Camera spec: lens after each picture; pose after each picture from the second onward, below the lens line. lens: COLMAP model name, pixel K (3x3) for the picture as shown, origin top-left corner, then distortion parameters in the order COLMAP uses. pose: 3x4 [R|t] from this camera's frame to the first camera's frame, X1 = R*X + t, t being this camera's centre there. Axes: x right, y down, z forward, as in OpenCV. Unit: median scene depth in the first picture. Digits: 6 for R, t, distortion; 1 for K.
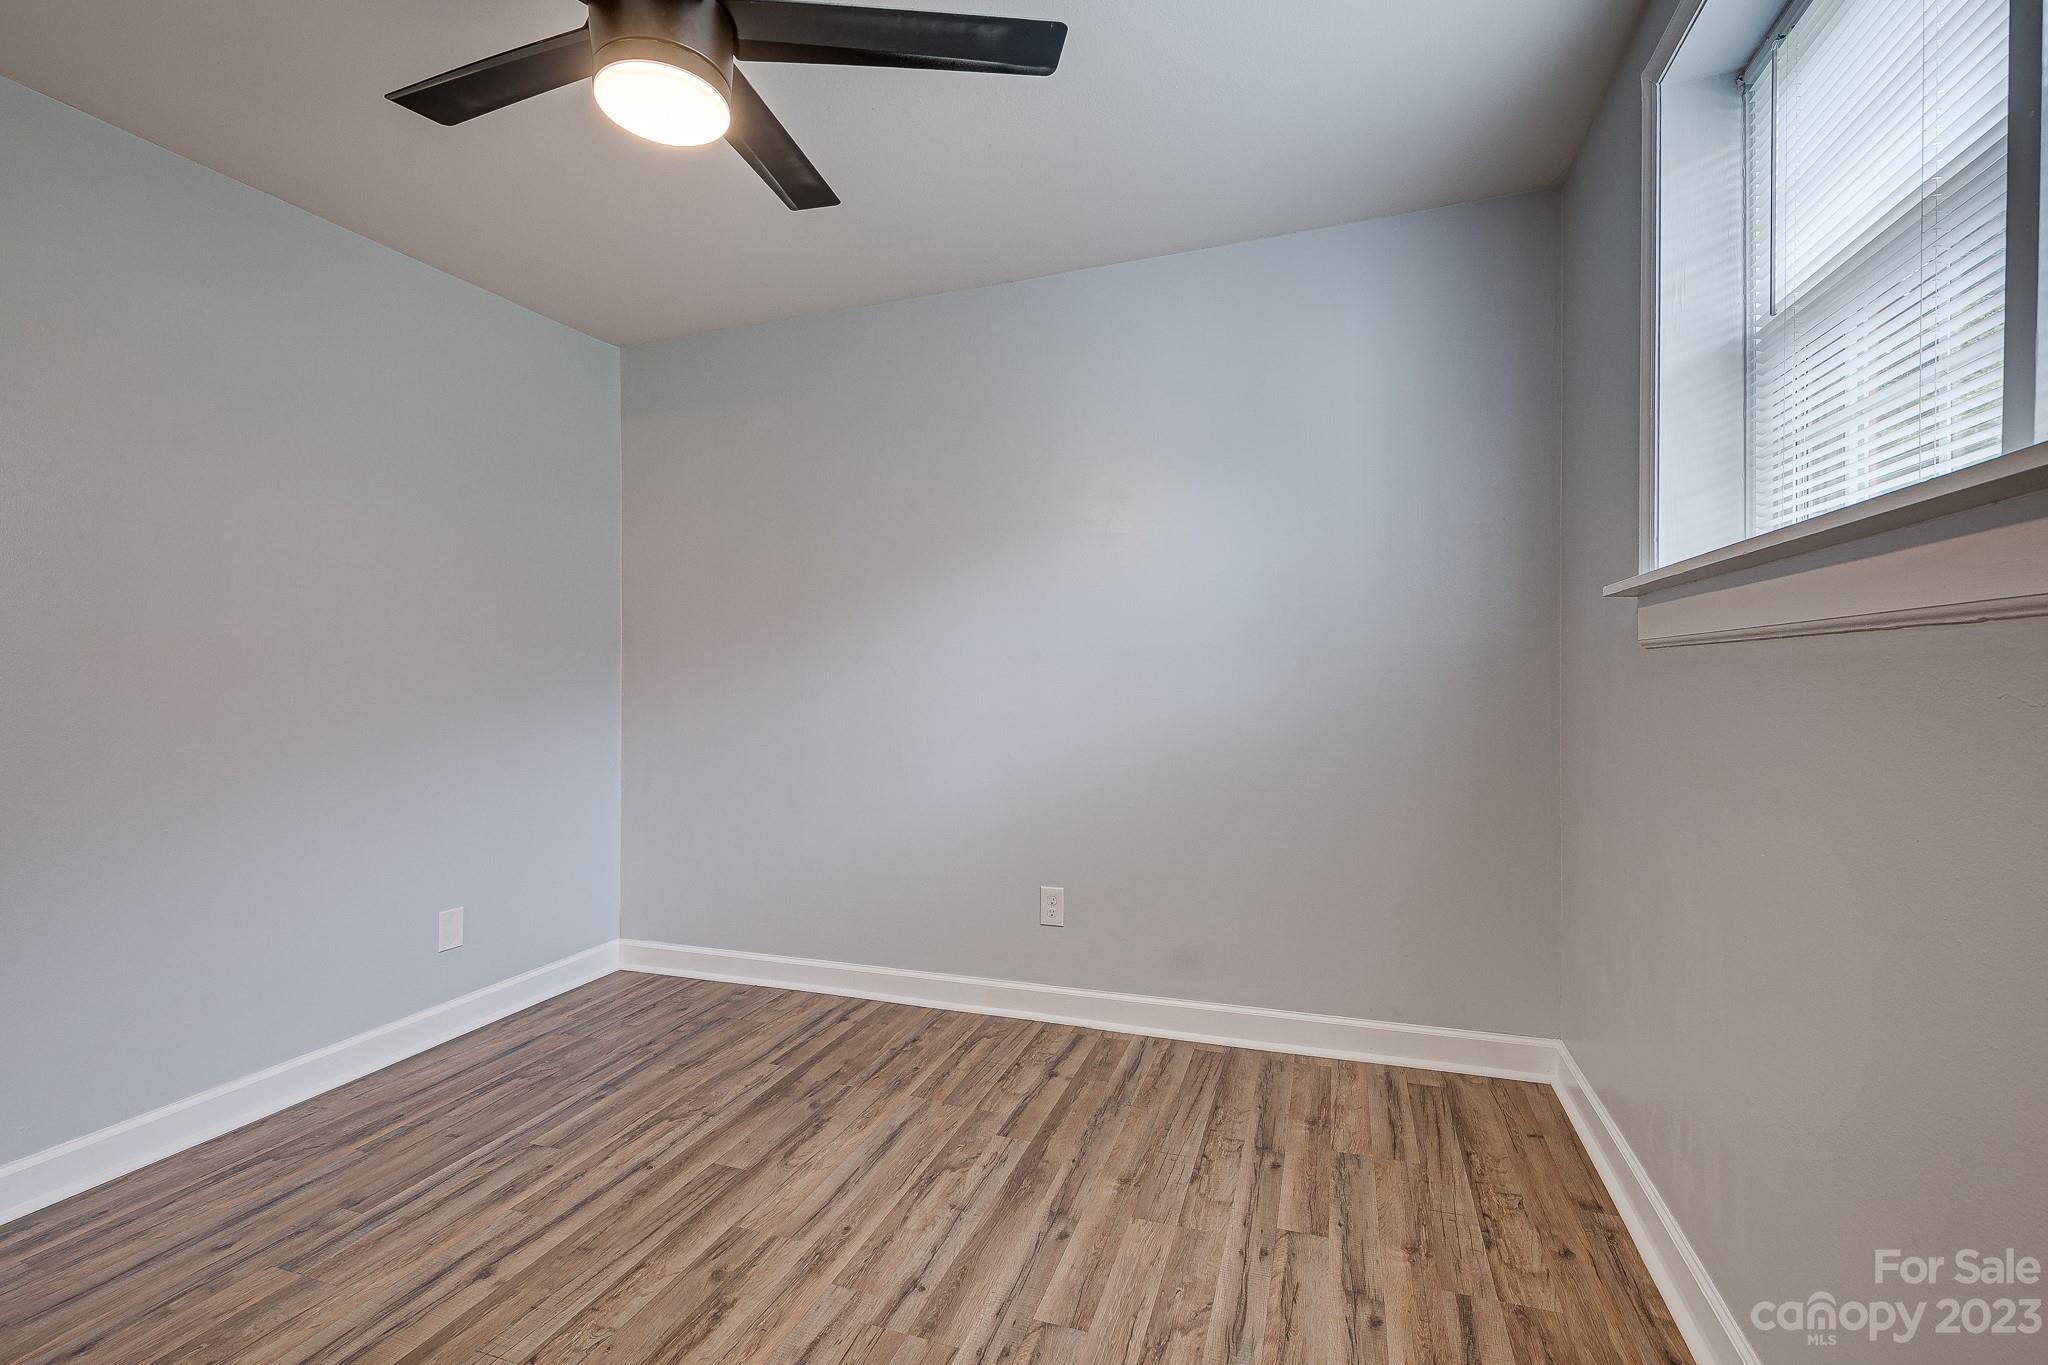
lens RADIAL K [[882.6, 0, 1035.3], [0, 882.6, 695.6], [0, 0, 1]] dist [0.018511, -0.008769]
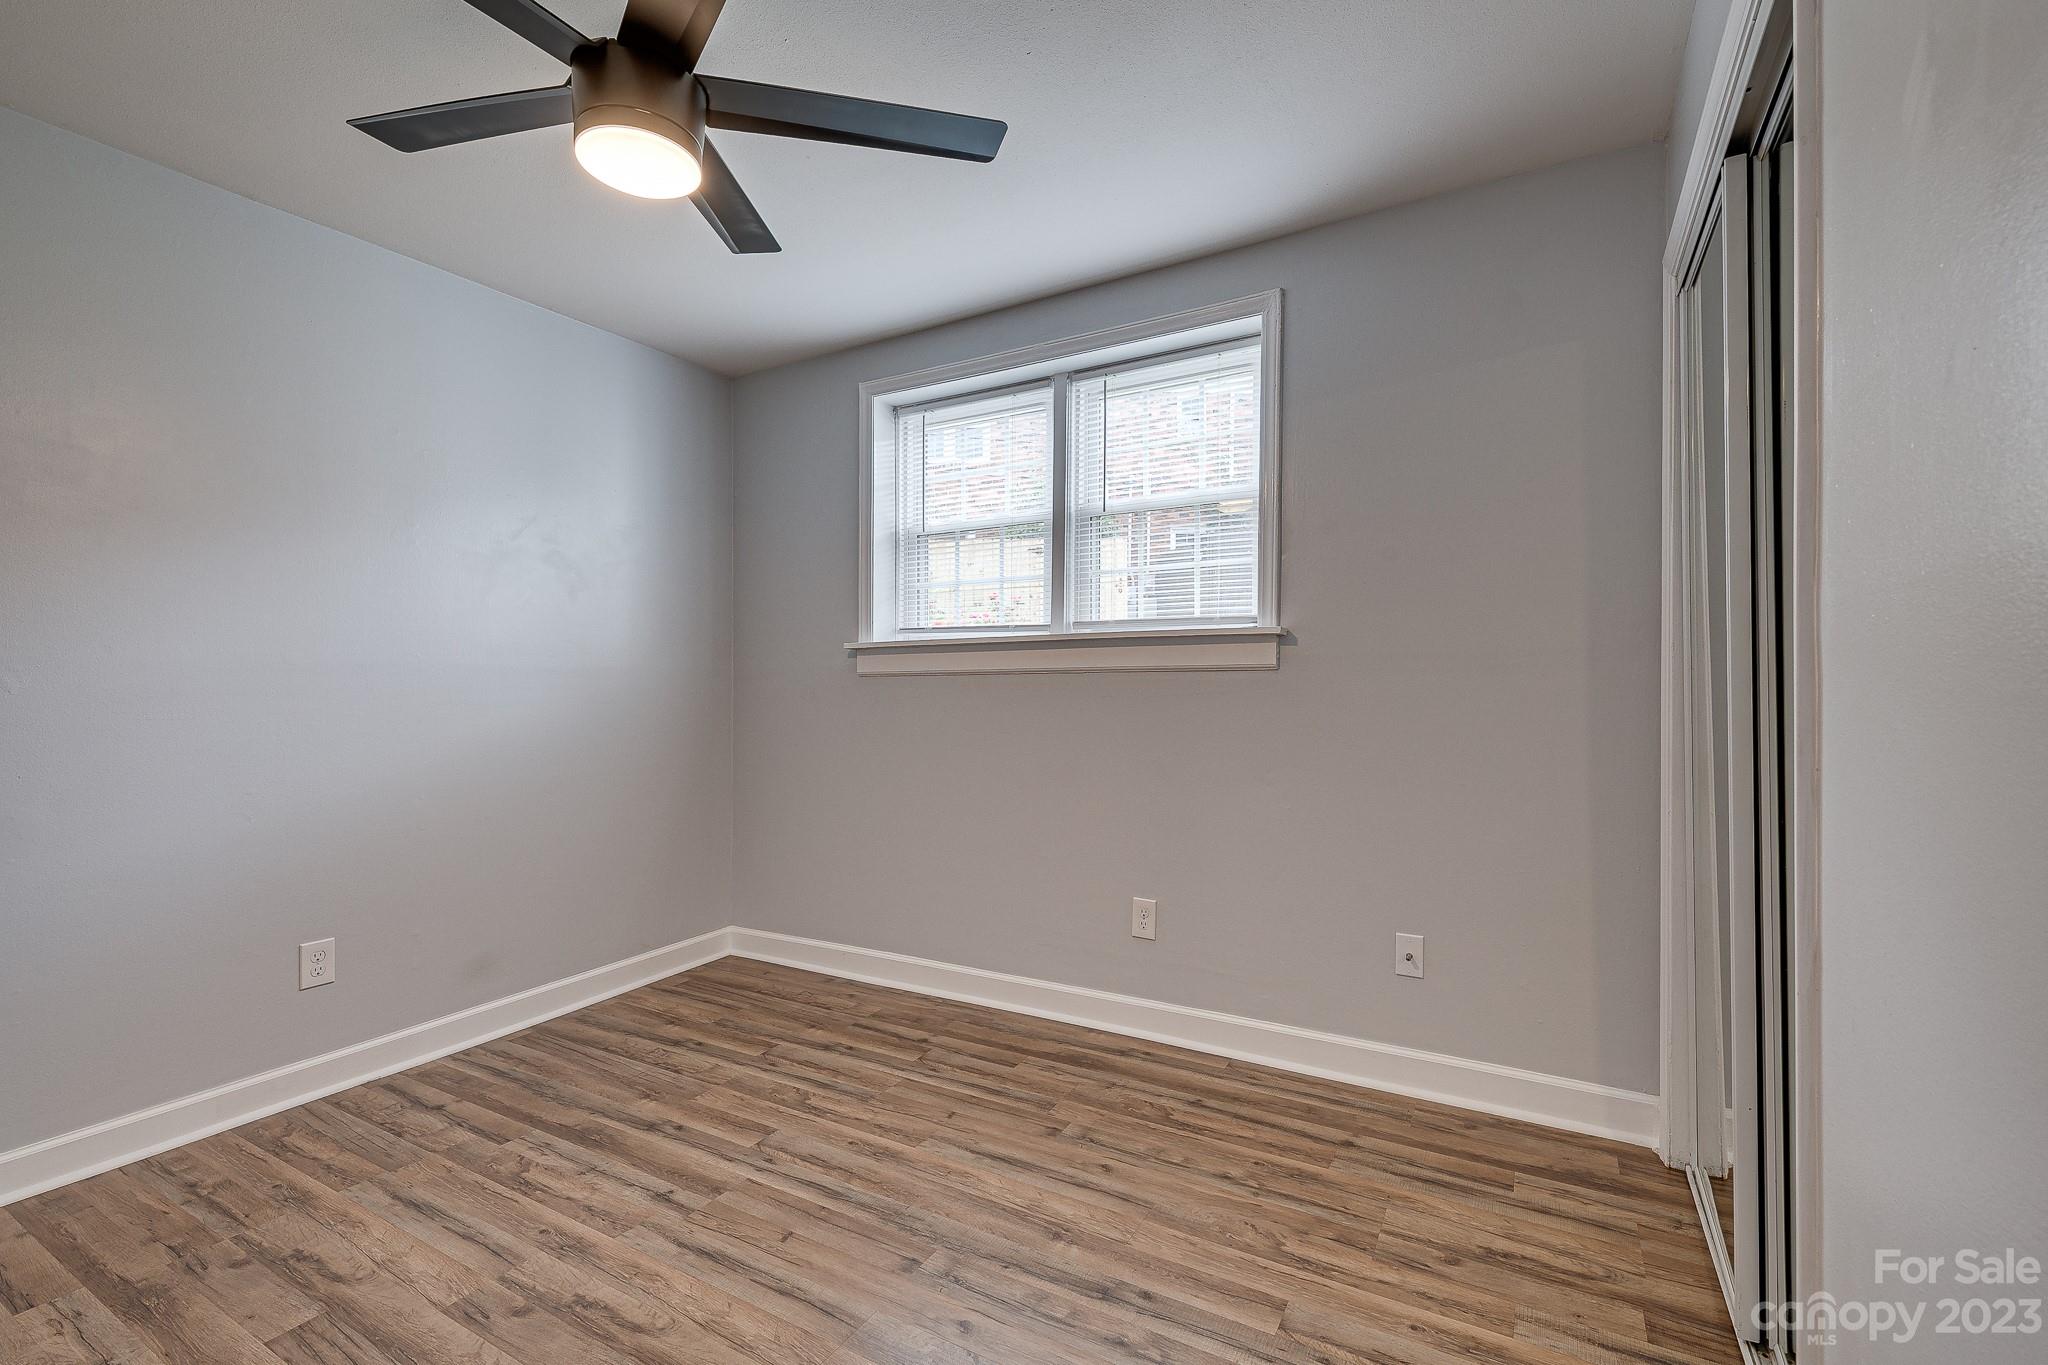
lens RADIAL K [[881.9, 0, 1034.1], [0, 881.9, 668.7], [0, 0, 1]] dist [0.019655, -0.008697]
pose [[0.183981, 0.025543, 0.982598, -0.932100], [0.029964, 0.999052, -0.031581, 0.003217], [-0.982473, 0.035253, 0.183041, 0.195053]]
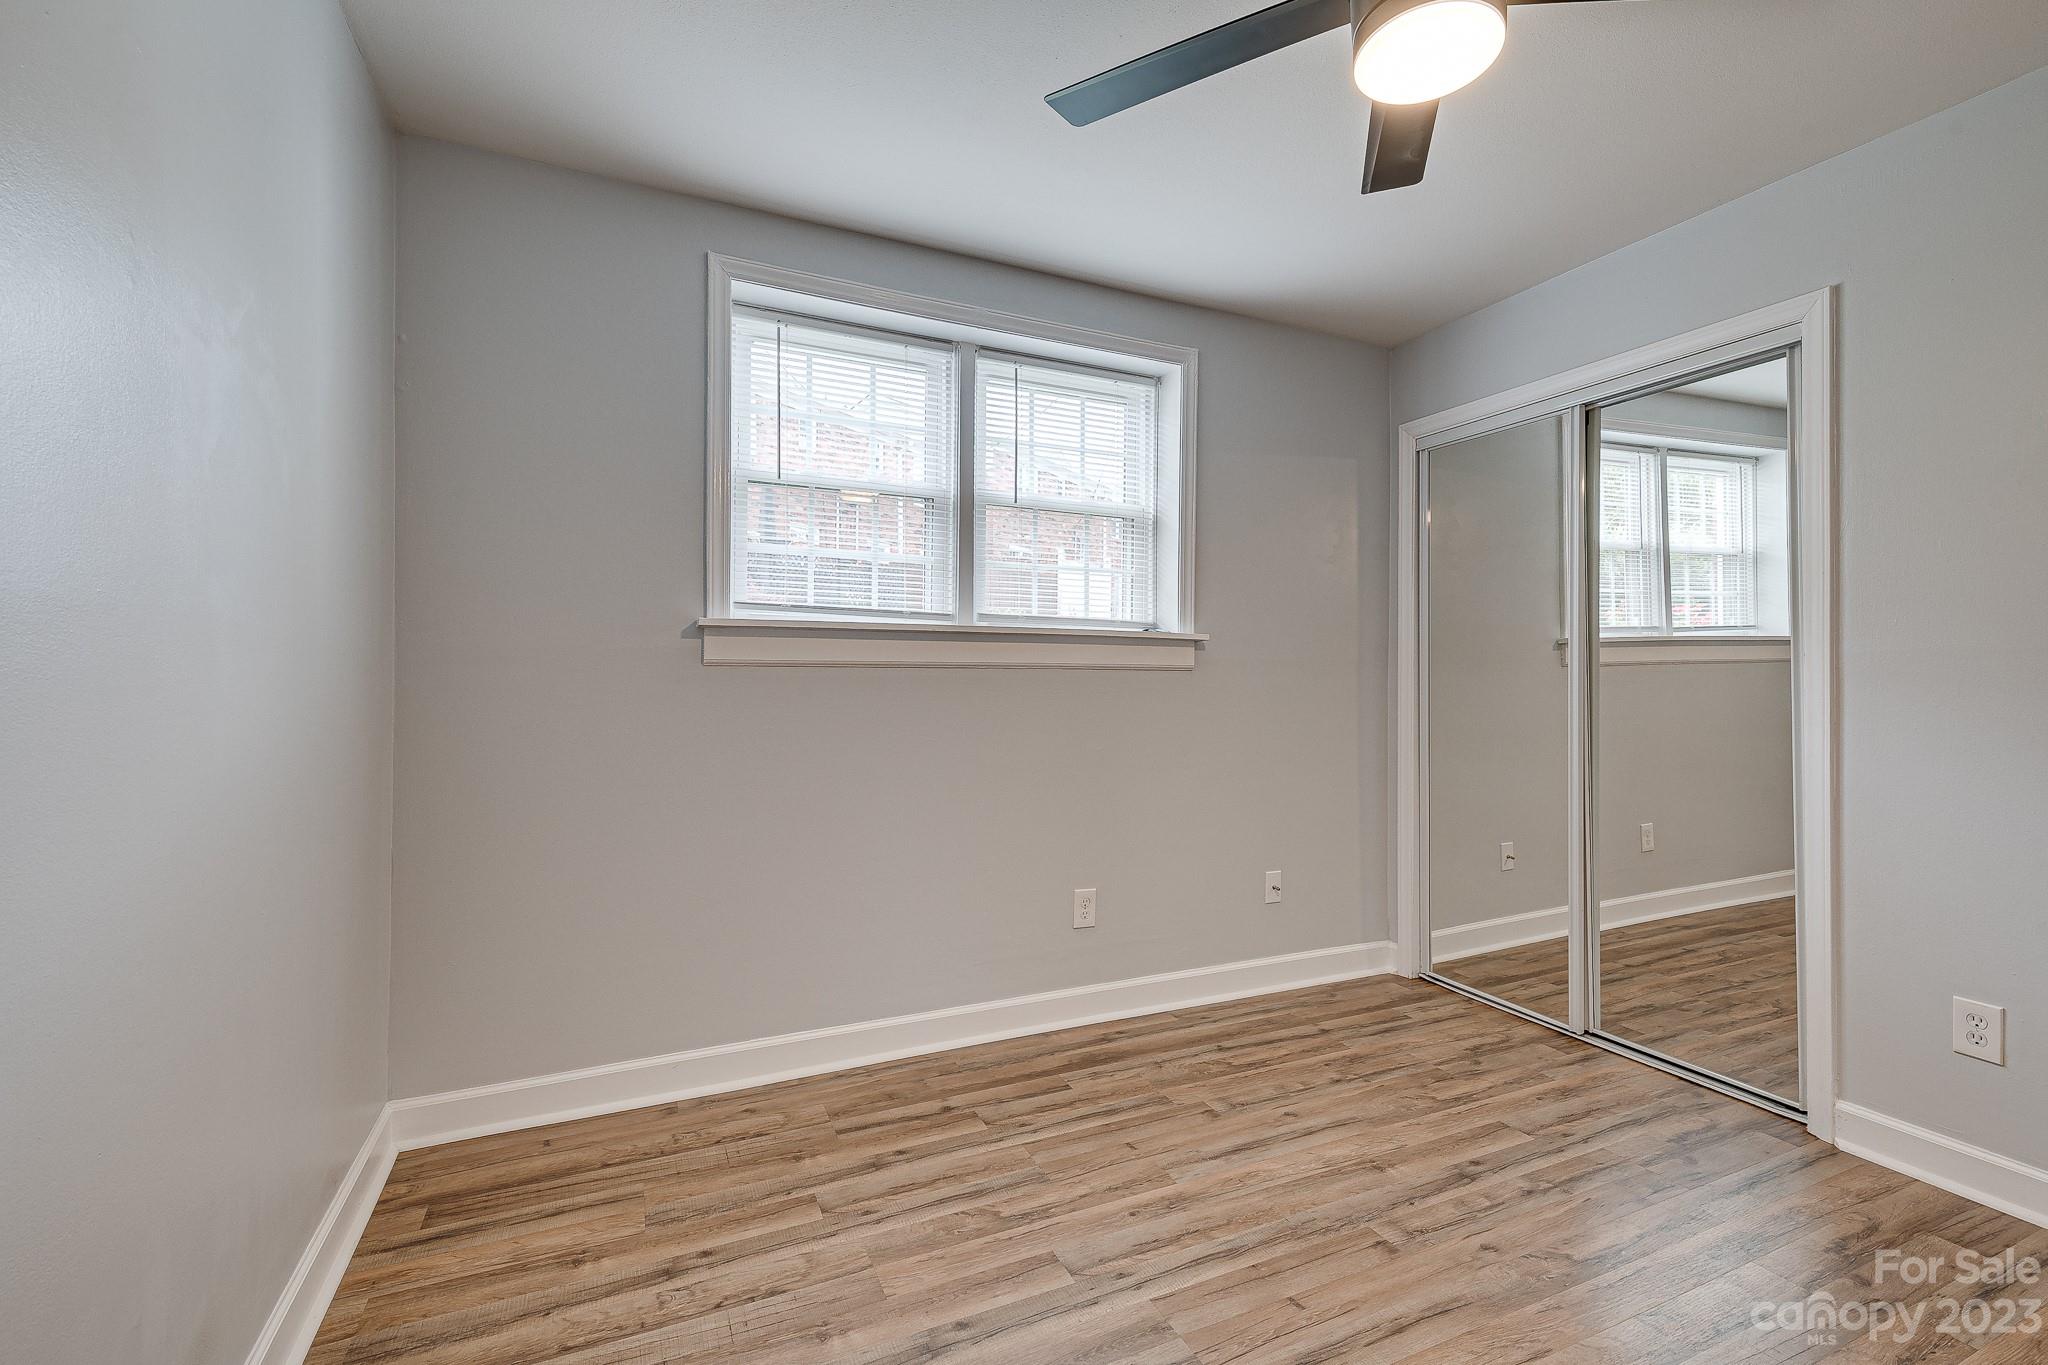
lens RADIAL K [[873.8, 0, 1028.4], [0, 873.8, 676.2], [0, 0, 1]] dist [0.022302, -0.010680]
pose [[-0.688605, 0.010719, 0.725057, -0.525726], [0.019910, 0.999793, 0.004129, -0.024960], [-0.724863, 0.017279, -0.688676, 1.248092]]
